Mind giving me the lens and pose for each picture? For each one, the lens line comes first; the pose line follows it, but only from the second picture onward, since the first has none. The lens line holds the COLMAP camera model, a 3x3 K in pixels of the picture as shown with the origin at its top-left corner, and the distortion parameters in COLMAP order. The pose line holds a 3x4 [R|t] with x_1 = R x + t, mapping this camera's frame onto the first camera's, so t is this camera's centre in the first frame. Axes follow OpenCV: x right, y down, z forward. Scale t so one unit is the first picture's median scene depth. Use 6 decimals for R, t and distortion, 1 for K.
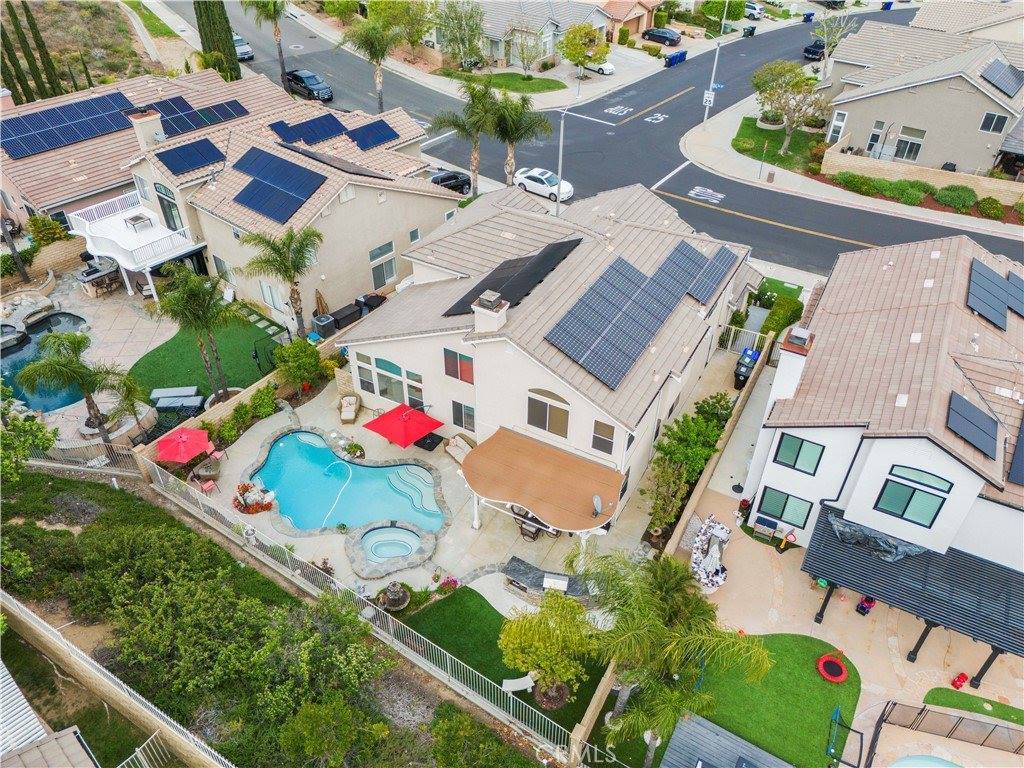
lens RADIAL K [[751.9, 0, 513.9], [0, 751.9, 384.3], [0, 0, 1]] dist [0.072074, -0.059364]
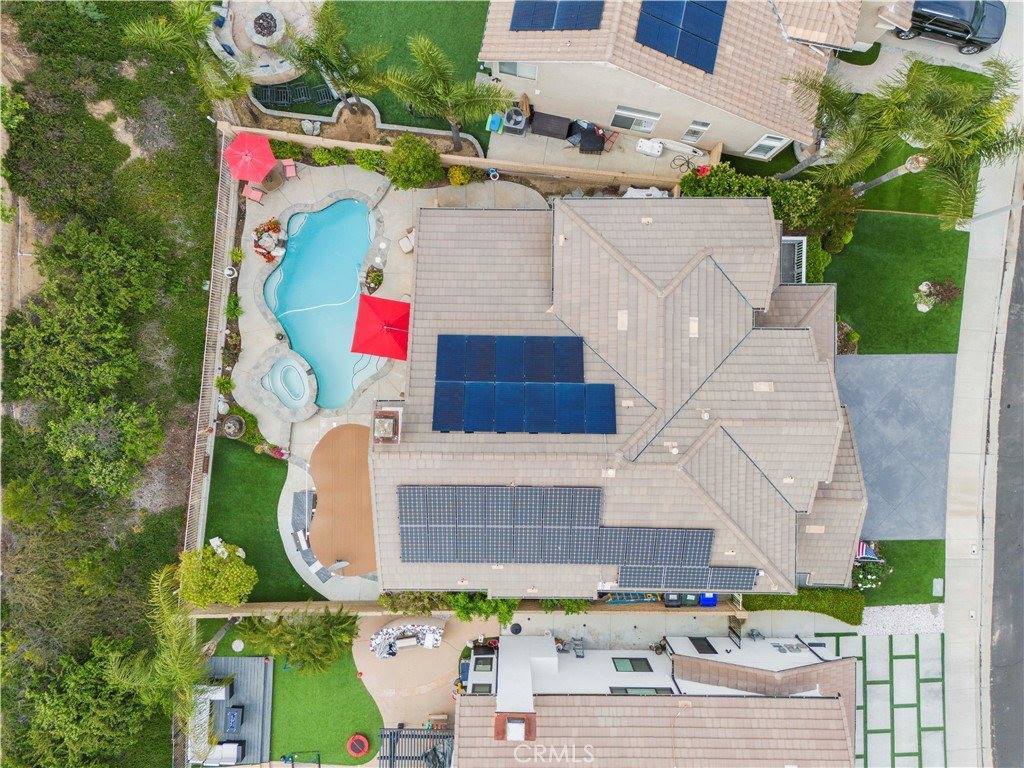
lens RADIAL K [[751.9, 0, 513.9], [0, 751.9, 384.3], [0, 0, 1]] dist [0.072074, -0.059364]
pose [[0.471861, 0.881672, 0.001698, -0.004475], [-0.550305, 0.293011, 0.781862, -0.732227], [0.688848, -0.369864, 0.623449, 0.446381]]
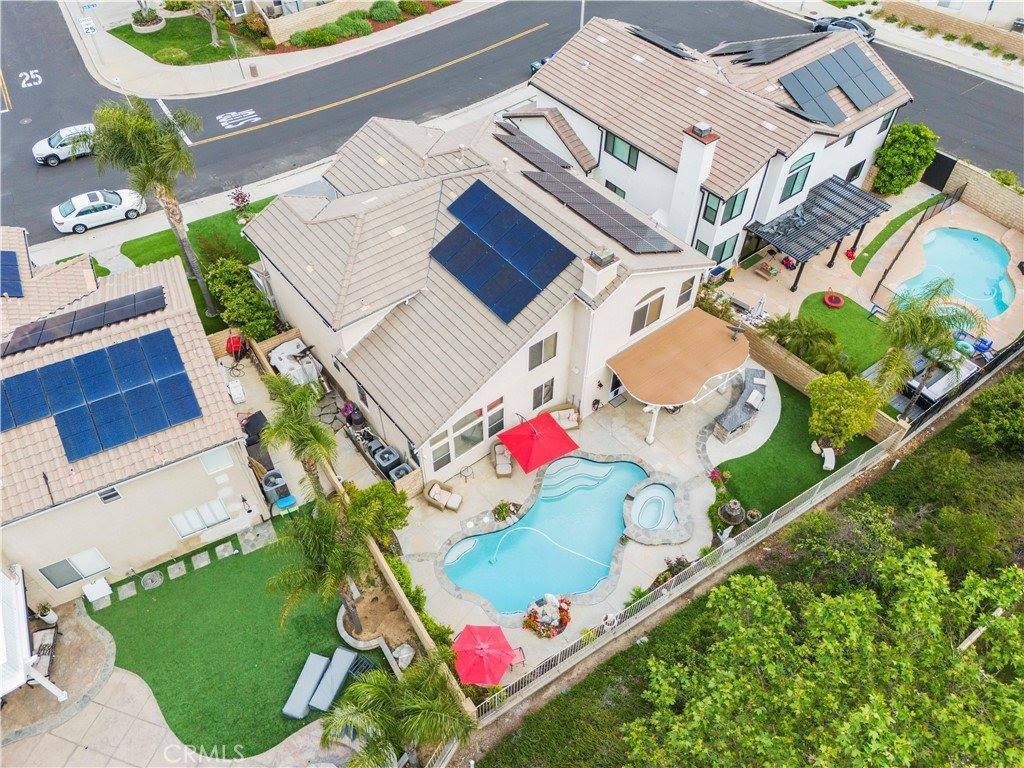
lens RADIAL K [[753.9, 0, 513.7], [0, 753.9, 382.0], [0, 0, 1]] dist [0.076804, -0.063050]
pose [[0.388739, -0.696699, 0.602903, -0.627201], [0.574958, 0.694759, 0.432126, -0.391325], [-0.719934, 0.178660, 0.670653, 0.356949]]
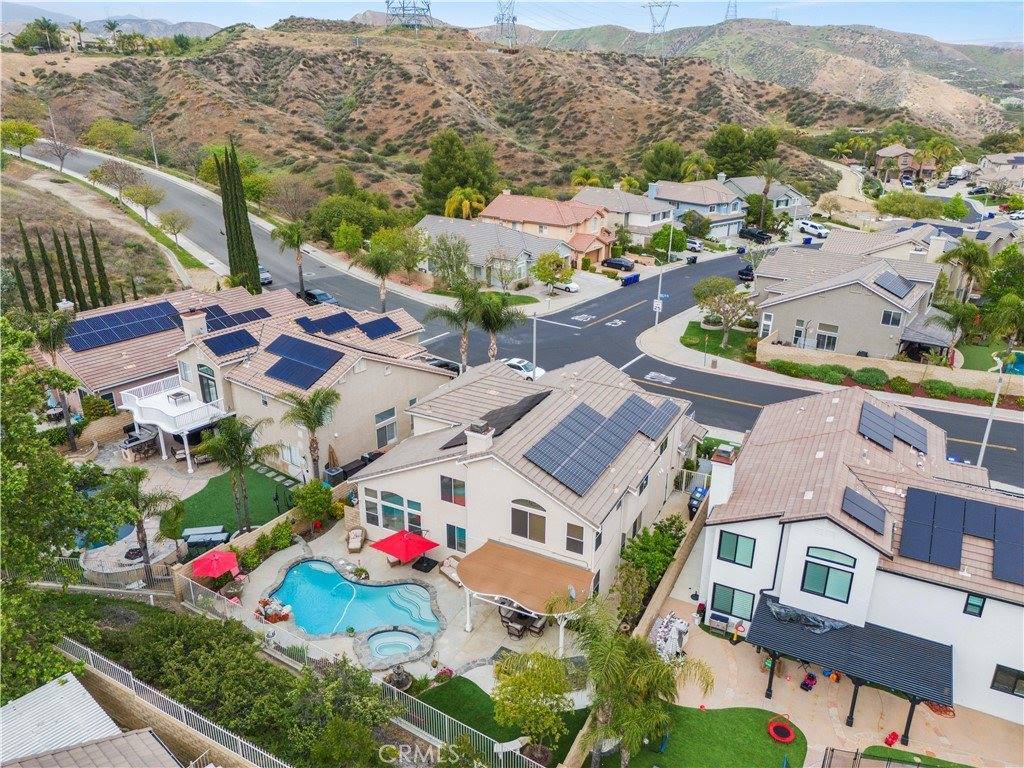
lens RADIAL K [[753.9, 0, 513.7], [0, 753.9, 382.0], [0, 0, 1]] dist [0.076804, -0.063050]
pose [[0.999543, -0.015952, 0.025692, -0.004491], [0.022679, 0.957396, -0.287888, 0.143365], [-0.020005, 0.288339, 0.957320, -0.182887]]
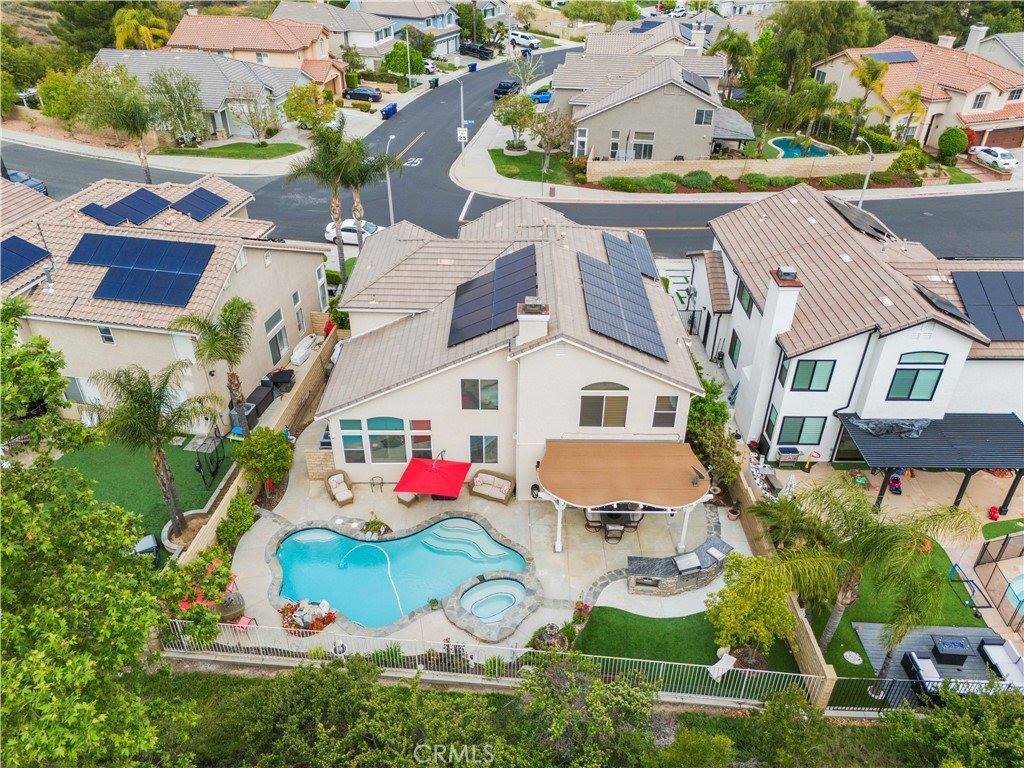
lens RADIAL K [[751.9, 0, 513.9], [0, 751.9, 384.3], [0, 0, 1]] dist [0.072074, -0.059364]
pose [[0.876665, -0.266808, 0.400340, -0.367707], [0.300982, 0.953334, -0.023737, -0.001052], [-0.375325, 0.141304, 0.916059, 0.118190]]
